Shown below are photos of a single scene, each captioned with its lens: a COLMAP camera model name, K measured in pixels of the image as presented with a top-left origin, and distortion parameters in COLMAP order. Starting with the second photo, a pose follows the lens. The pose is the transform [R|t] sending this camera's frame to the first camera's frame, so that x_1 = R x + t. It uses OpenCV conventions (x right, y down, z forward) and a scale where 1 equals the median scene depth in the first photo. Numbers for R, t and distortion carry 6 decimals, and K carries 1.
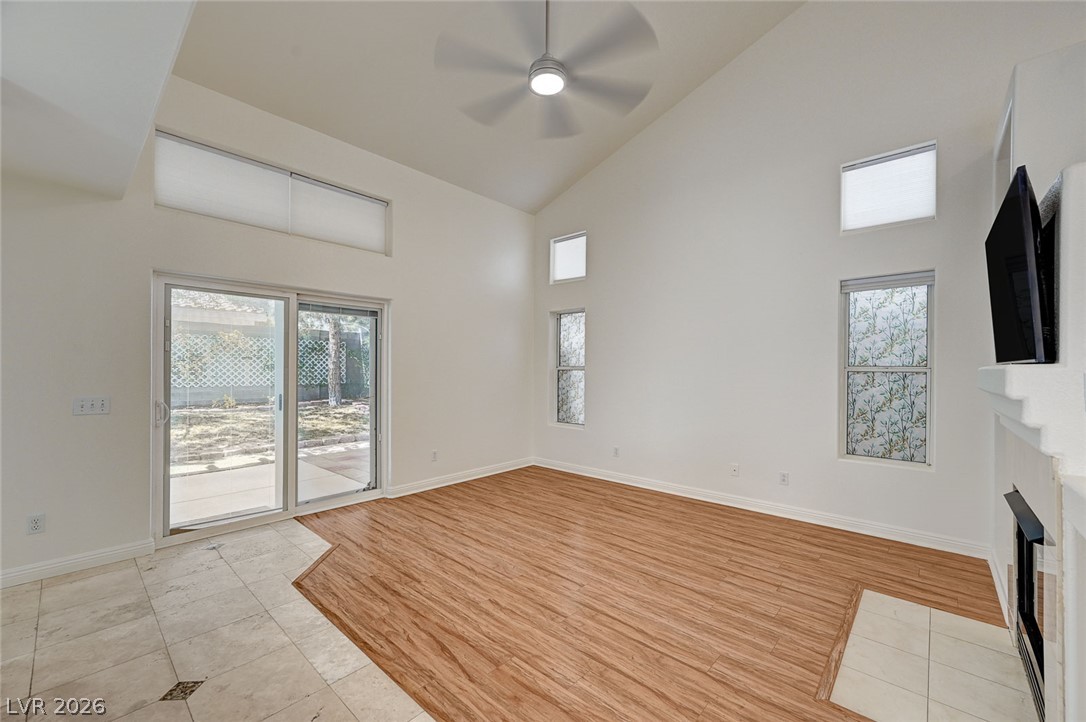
lens RADIAL K [[430.3, 0, 543.4], [0, 430.3, 367.7], [0, 0, 1]] dist [0.005805, -0.001413]
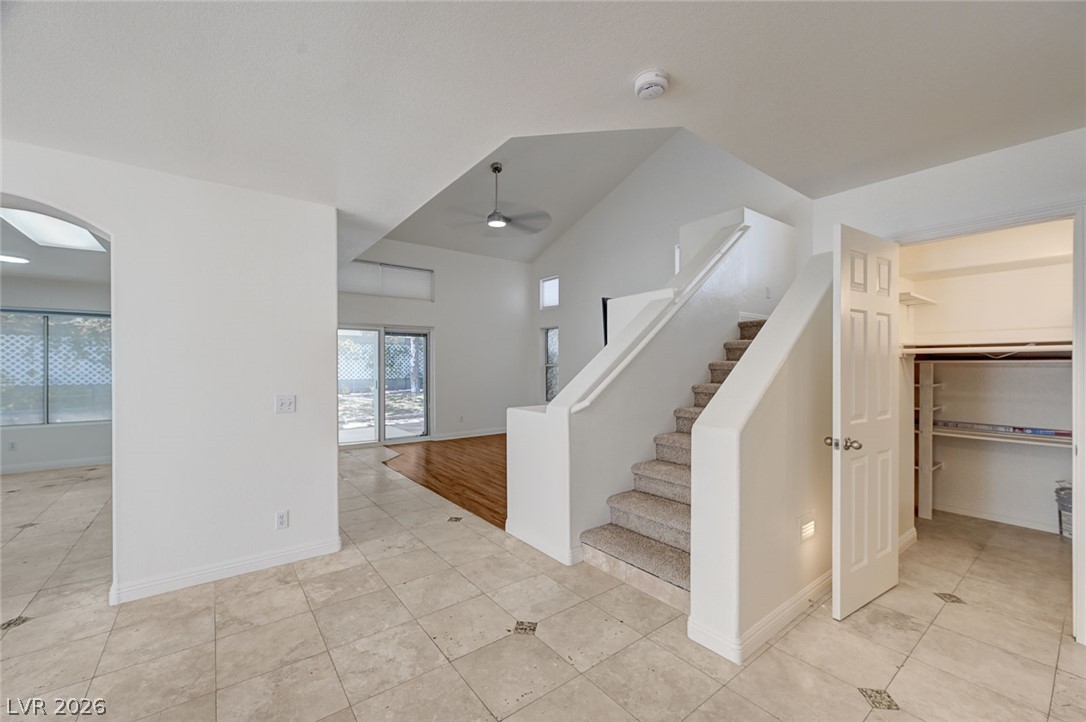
lens RADIAL K [[430.3, 0, 543.9], [0, 430.3, 362.0], [0, 0, 1]] dist [0.005805, -0.001413]
pose [[0.983096, -0.010008, -0.182817, 0.503718], [0.009534, 0.999949, -0.003471, -0.007447], [0.182842, 0.001669, 0.983141, -0.797927]]
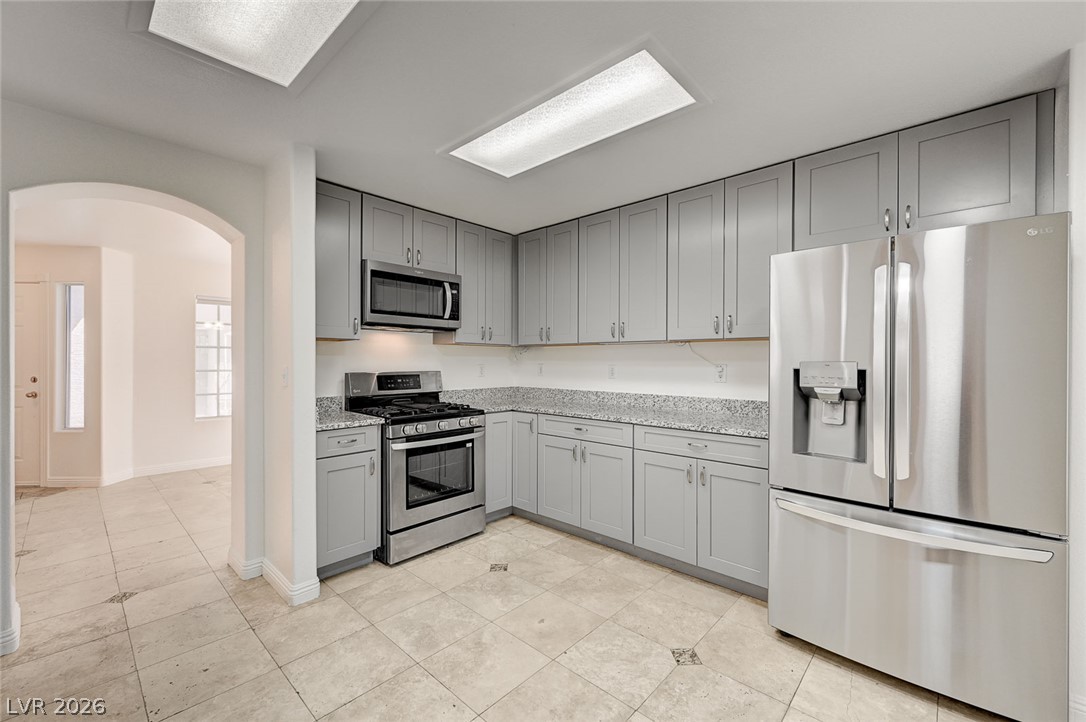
lens RADIAL K [[430.3, 0, 549.0], [0, 430.3, 359.5], [0, 0, 1]] dist [0.005805, -0.001413]
pose [[-0.999946, -0.005427, 0.008857, -1.021180], [-0.005519, 0.999931, -0.010336, 0.000978], [-0.008800, -0.010384, -0.999907, 0.334488]]
